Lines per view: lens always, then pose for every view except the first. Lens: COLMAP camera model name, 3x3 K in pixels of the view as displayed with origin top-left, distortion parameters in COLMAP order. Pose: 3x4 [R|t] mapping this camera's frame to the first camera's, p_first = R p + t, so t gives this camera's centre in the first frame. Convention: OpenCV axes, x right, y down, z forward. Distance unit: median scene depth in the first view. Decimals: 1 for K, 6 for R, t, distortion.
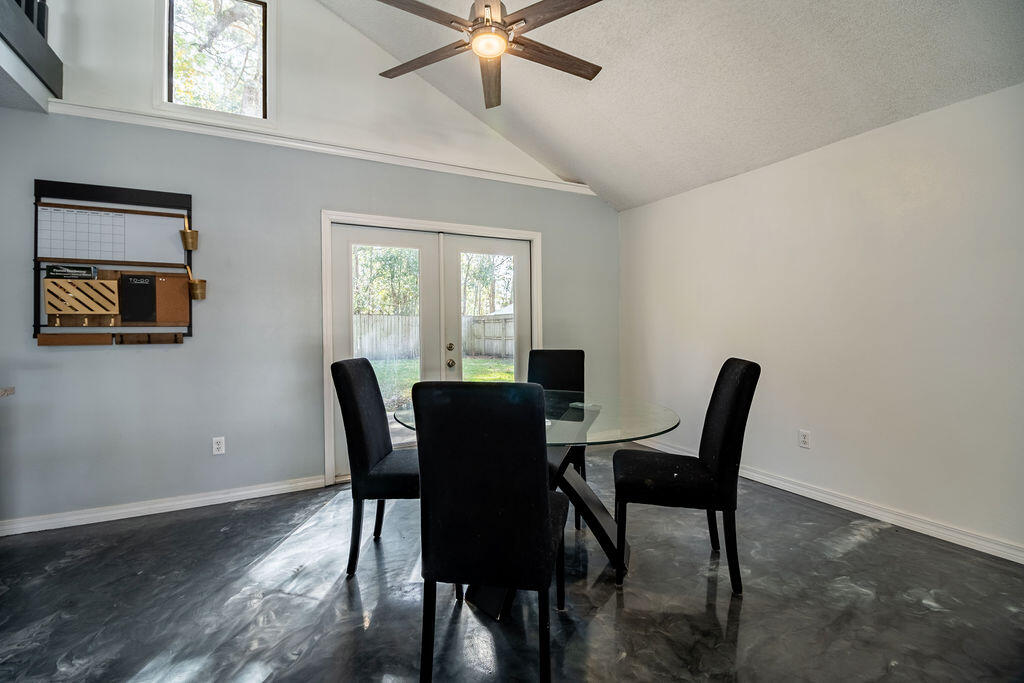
lens RADIAL K [[454.2, 0, 517.4], [0, 454.2, 341.7], [0, 0, 1]] dist [0.001663, -0.011778]
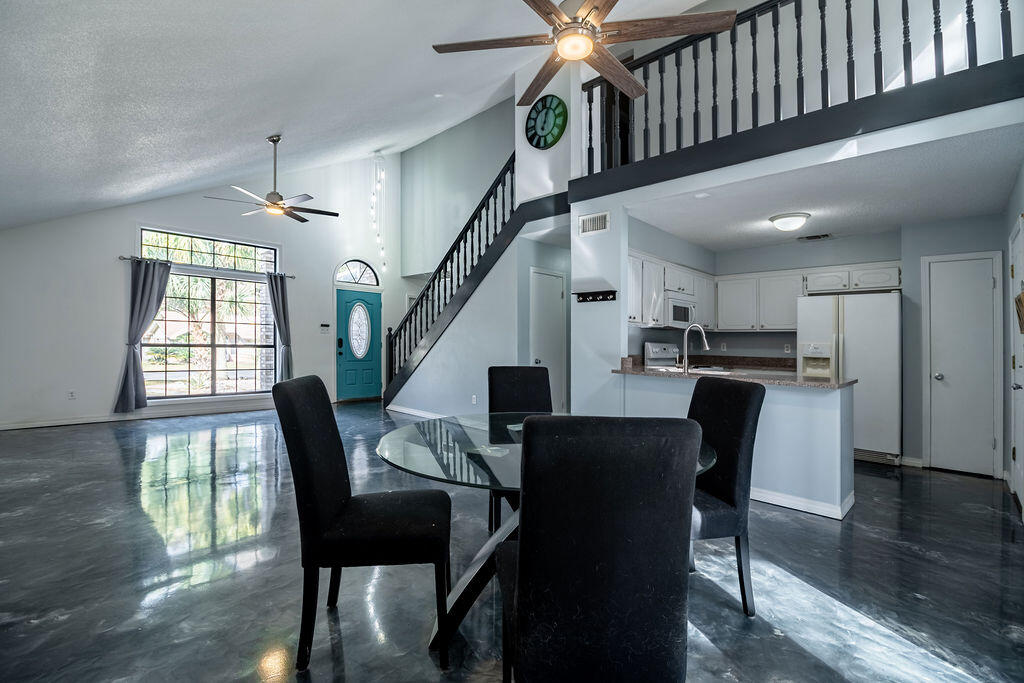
lens RADIAL K [[459.2, 0, 501.7], [0, 459.2, 352.6], [0, 0, 1]] dist [0.002159, -0.010411]
pose [[-0.960216, -0.004145, -0.279227, 0.282993], [-0.020050, 0.998333, 0.054127, -0.048099], [0.278537, 0.057572, -0.958698, 1.435466]]
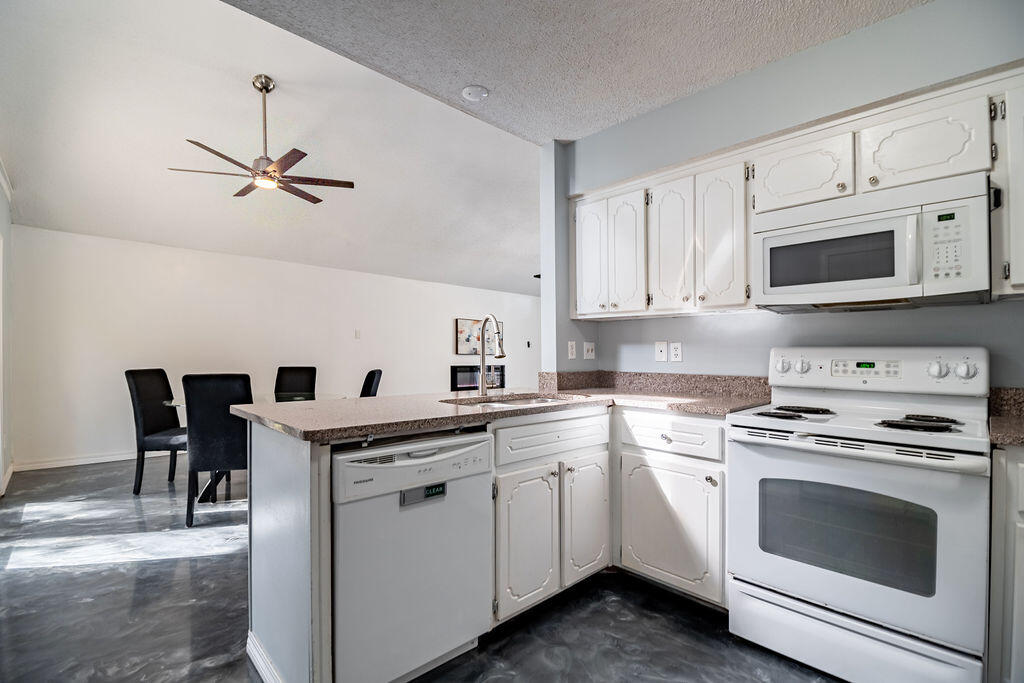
lens RADIAL K [[459.2, 0, 501.7], [0, 459.2, 352.6], [0, 0, 1]] dist [0.002159, -0.010411]
pose [[-0.244918, 0.011053, 0.969481, -1.494875], [0.024809, 0.999679, -0.005130, 0.003855], [-0.969226, 0.022795, -0.245114, 0.418687]]
